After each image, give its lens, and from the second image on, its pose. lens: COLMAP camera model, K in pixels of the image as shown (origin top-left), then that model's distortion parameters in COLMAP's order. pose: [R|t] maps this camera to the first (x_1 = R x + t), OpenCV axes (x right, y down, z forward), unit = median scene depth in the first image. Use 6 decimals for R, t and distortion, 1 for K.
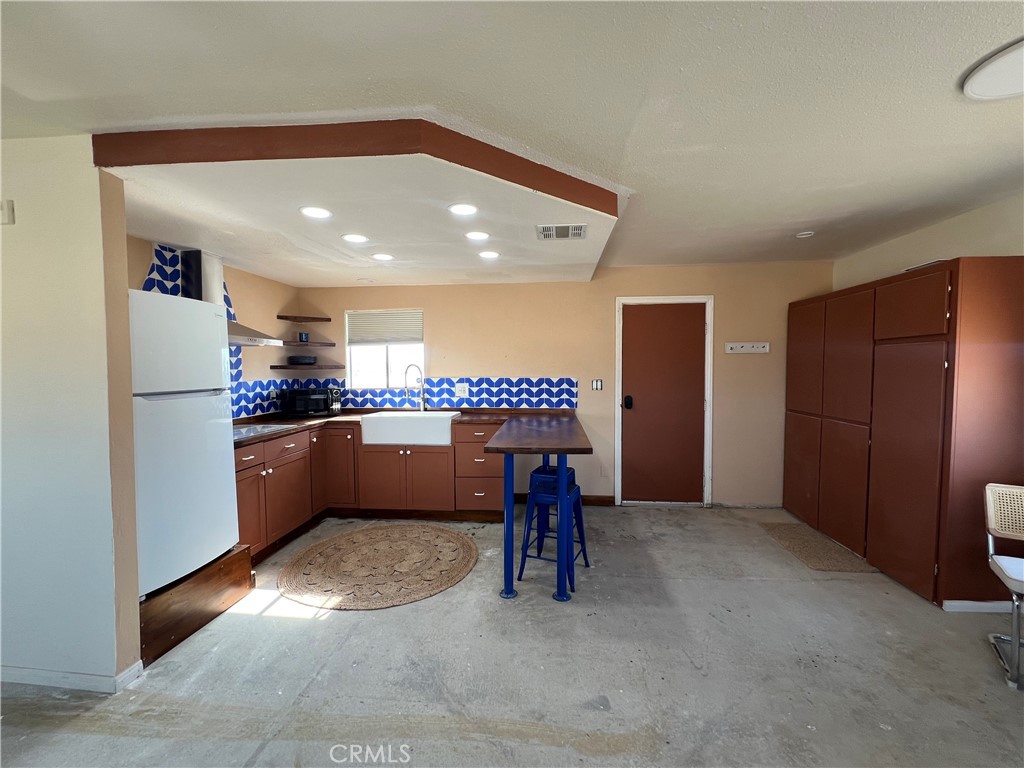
lens RADIAL K [[446.2, 0, 513.7], [0, 446.2, 388.0], [0, 0, 1]] dist [-0.003351, 0.001164]
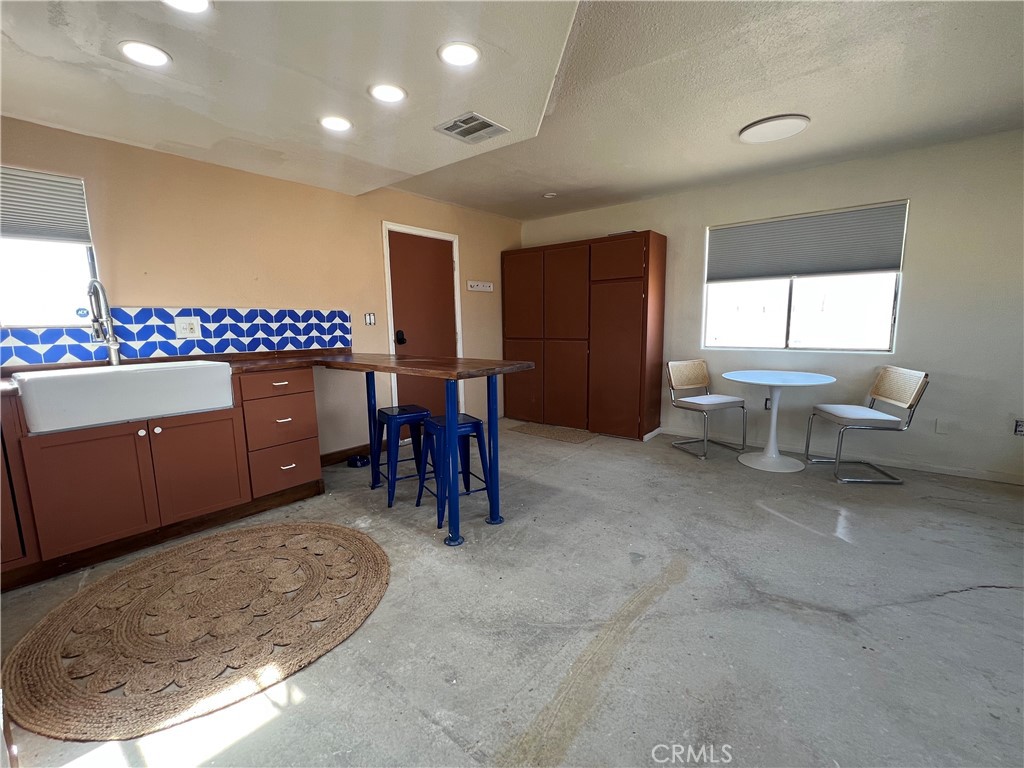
lens RADIAL K [[446.2, 0, 514.3], [0, 446.2, 387.7], [0, 0, 1]] dist [-0.003351, 0.001164]
pose [[0.560207, -0.123250, 0.819132, -0.433018], [0.049665, 0.992087, 0.115308, 0.044313], [-0.826862, -0.023914, 0.561896, 0.282079]]
